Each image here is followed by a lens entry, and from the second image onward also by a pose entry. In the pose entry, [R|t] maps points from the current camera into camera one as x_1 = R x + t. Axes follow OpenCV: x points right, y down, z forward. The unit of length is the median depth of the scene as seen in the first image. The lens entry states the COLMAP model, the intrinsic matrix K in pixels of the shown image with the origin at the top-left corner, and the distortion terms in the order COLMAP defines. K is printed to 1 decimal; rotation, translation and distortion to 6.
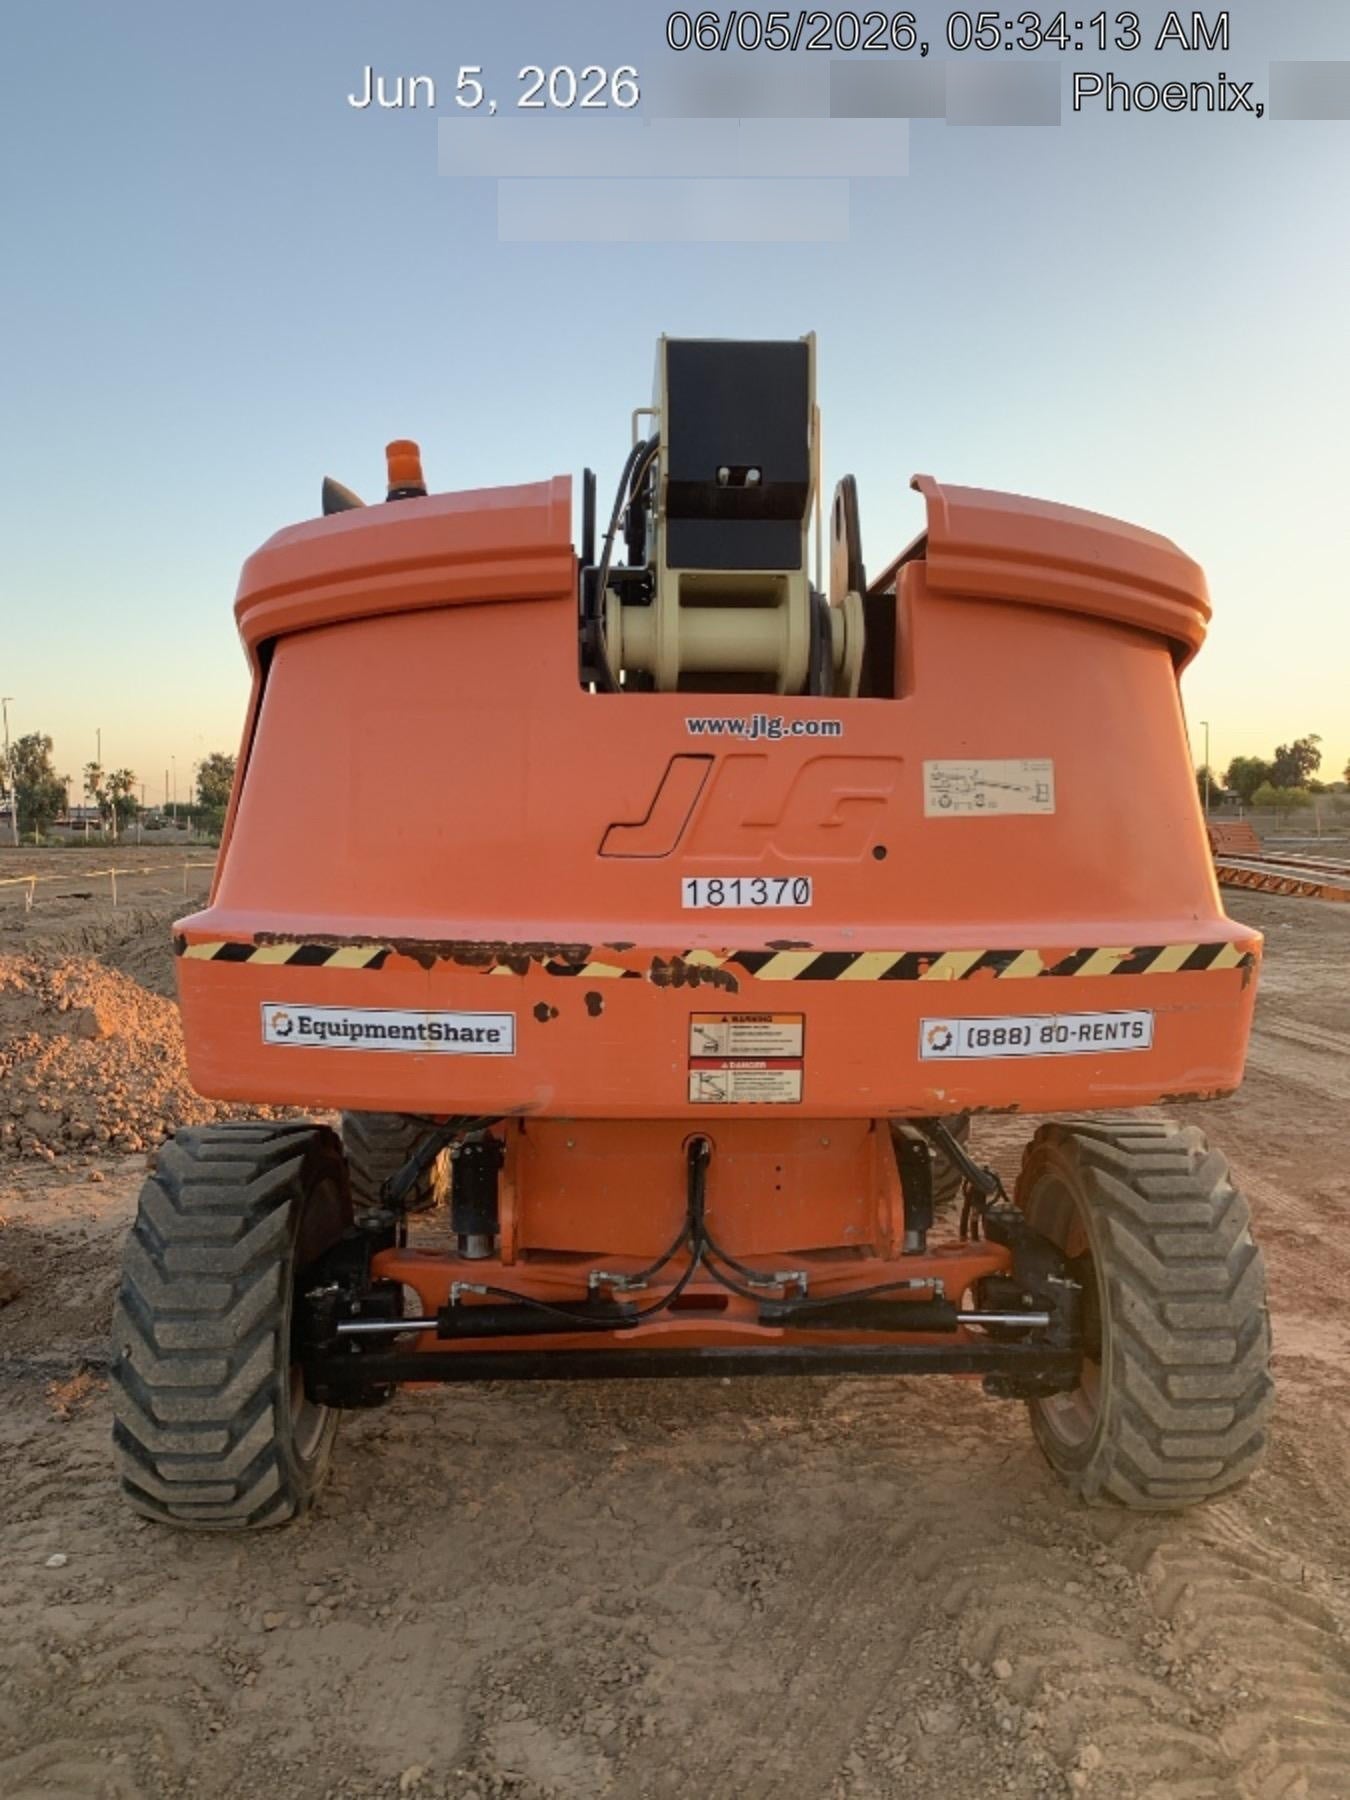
lens RADIAL K [[1311.4, 0, 701.0], [0, 1311.4, 896.8], [0, 0, 1]] dist [0.109011, -0.165387]
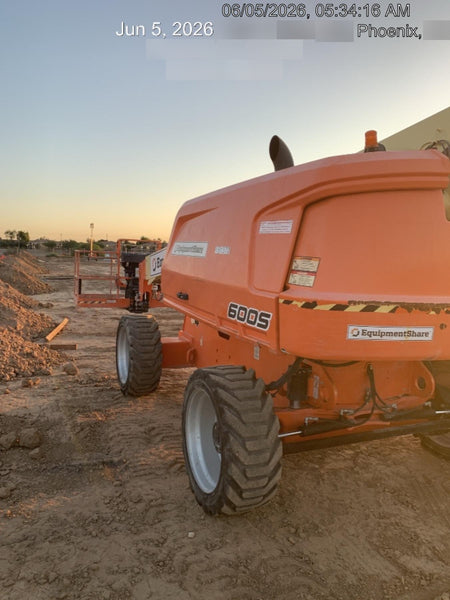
lens RADIAL K [[423.2, 0, 225.2], [0, 423.2, 286.1], [0, 0, 1]] dist [0.078441, -0.108000]
pose [[0.942911, 0.002727, 0.333033, -0.890946], [-0.006919, 0.999911, 0.011402, -0.012159], [-0.332972, -0.013056, 0.942846, 0.228782]]
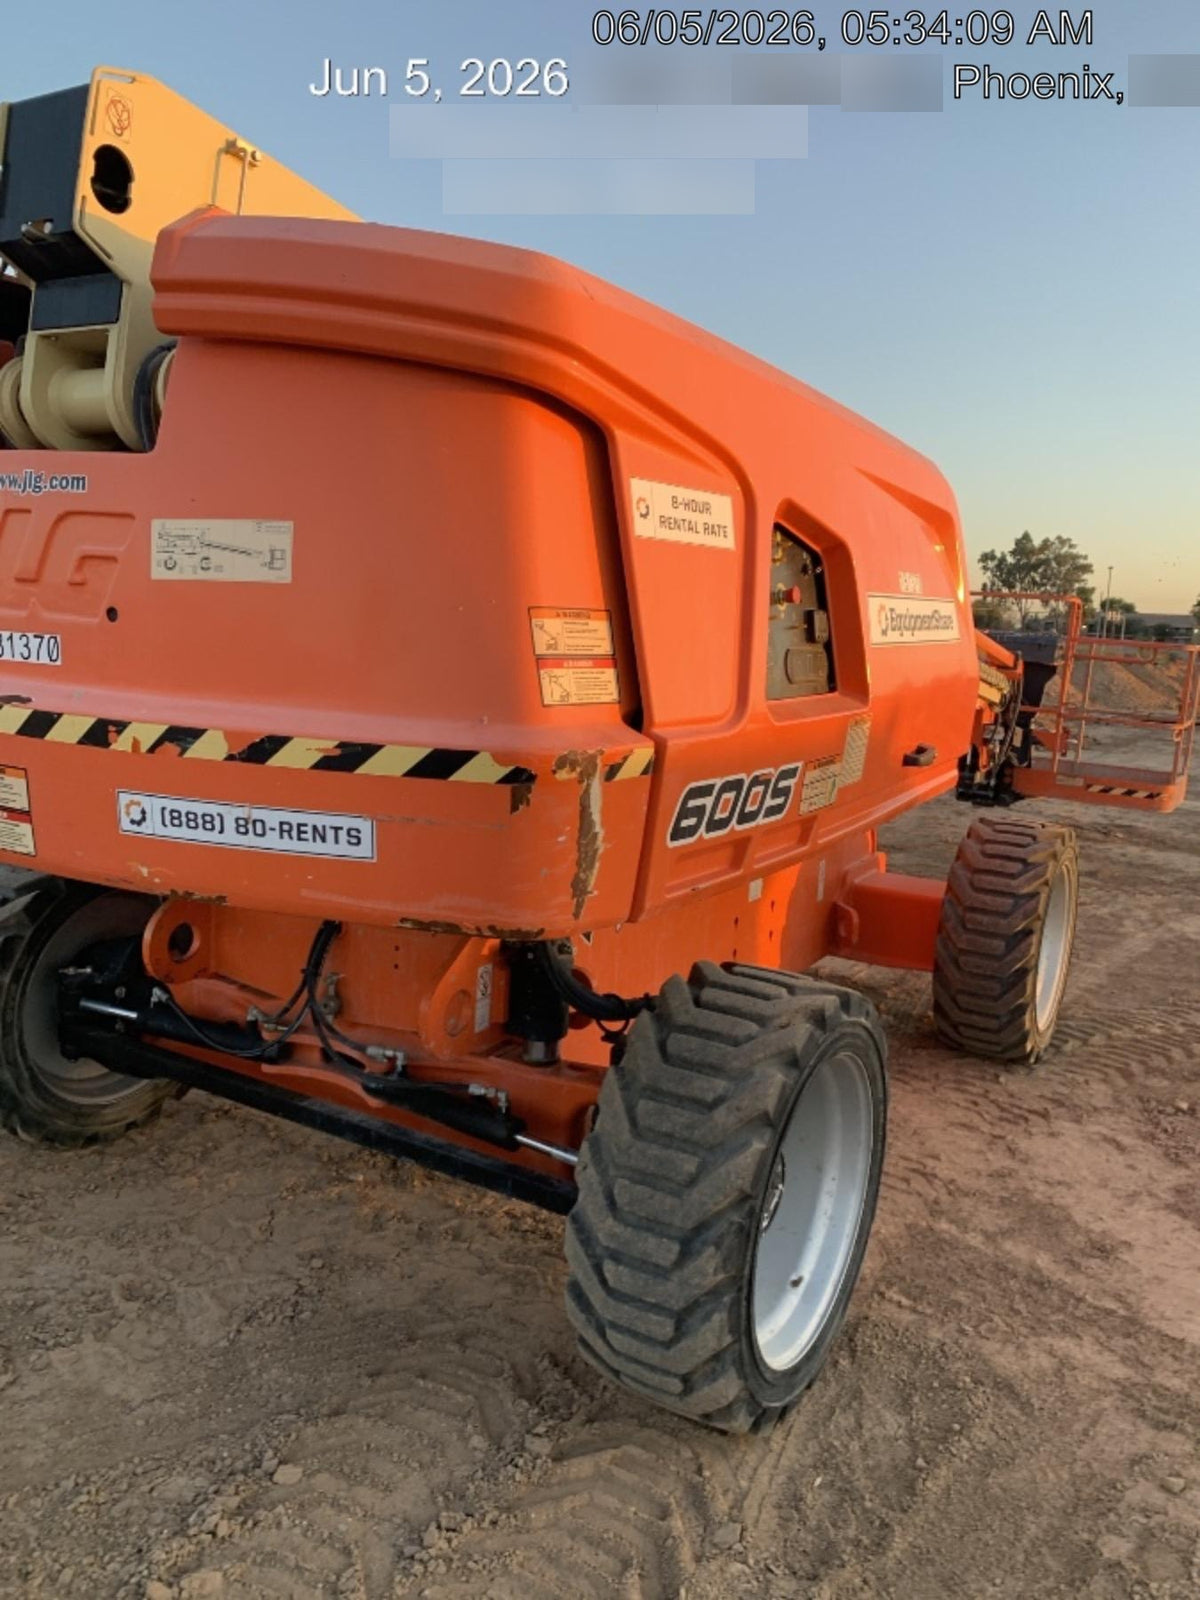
lens RADIAL K [[1201.1, 0, 670.9], [0, 1201.1, 783.5], [0, 0, 1]] dist [0.025969, 0.001682]
pose [[0.843013, 0.117448, -0.524915, 0.959861], [-0.082556, 0.992560, 0.089498, -0.023679], [0.531520, -0.032113, 0.846437, 0.463755]]
